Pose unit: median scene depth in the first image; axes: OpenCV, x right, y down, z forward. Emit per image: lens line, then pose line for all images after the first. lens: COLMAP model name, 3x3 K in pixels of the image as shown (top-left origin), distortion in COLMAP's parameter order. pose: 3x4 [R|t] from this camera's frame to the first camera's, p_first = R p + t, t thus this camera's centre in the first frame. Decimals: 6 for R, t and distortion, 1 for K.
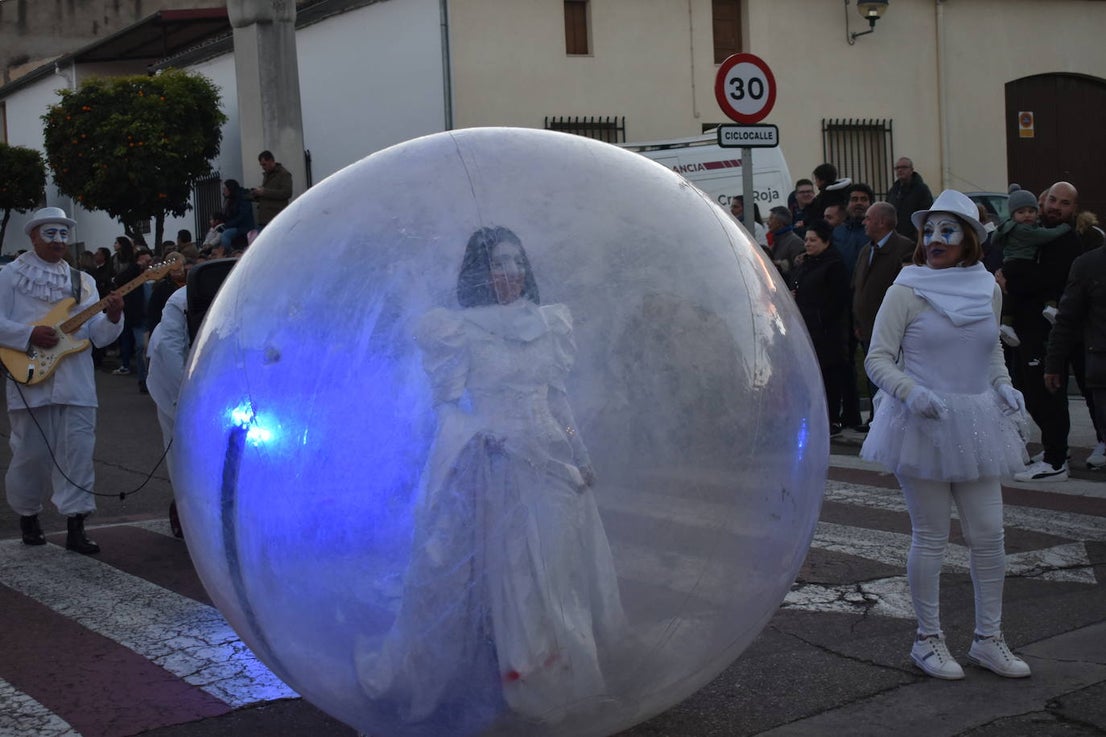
lens RADIAL K [[1831.6, 0, 553.0], [0, 1831.6, 368.5], [0, 0, 1]] dist [0.005966, 0.189636]
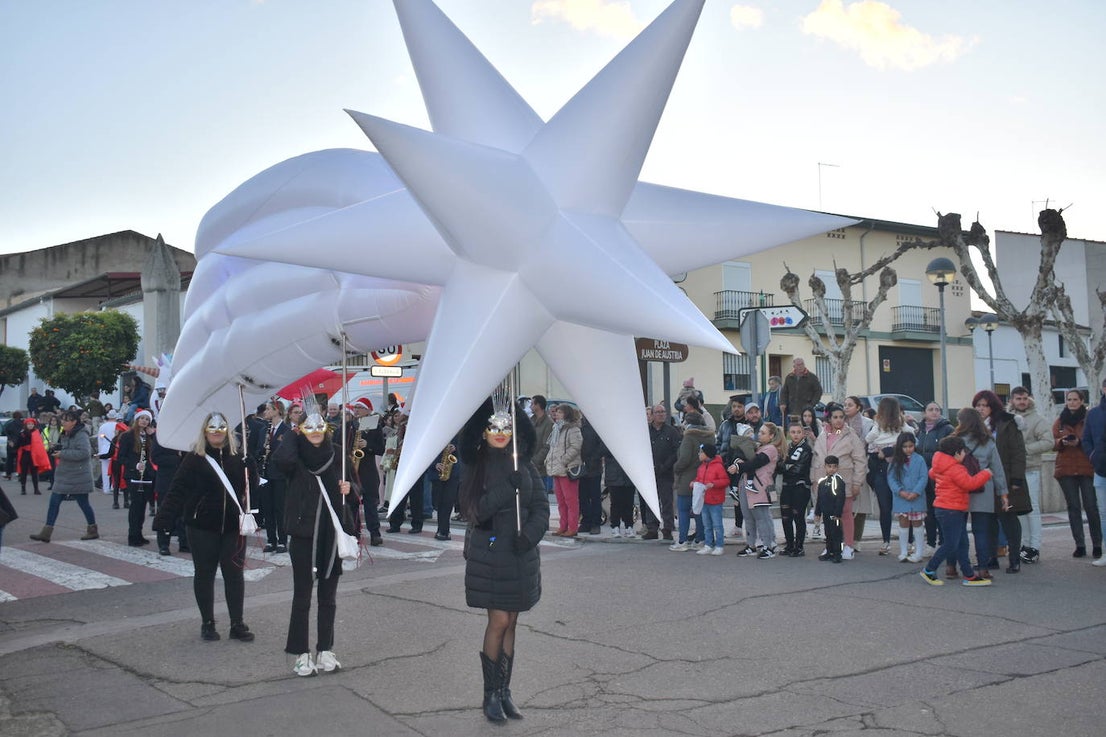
lens RADIAL K [[1181.7, 0, 553.0], [0, 1181.7, 368.5], [0, 0, 1]] dist [0.004629, 0.005459]
pose [[0.988459, 0.040663, 0.145930, 0.044336], [-0.024430, 0.993481, -0.111349, 0.005770], [-0.149506, 0.106499, 0.983009, -0.150295]]
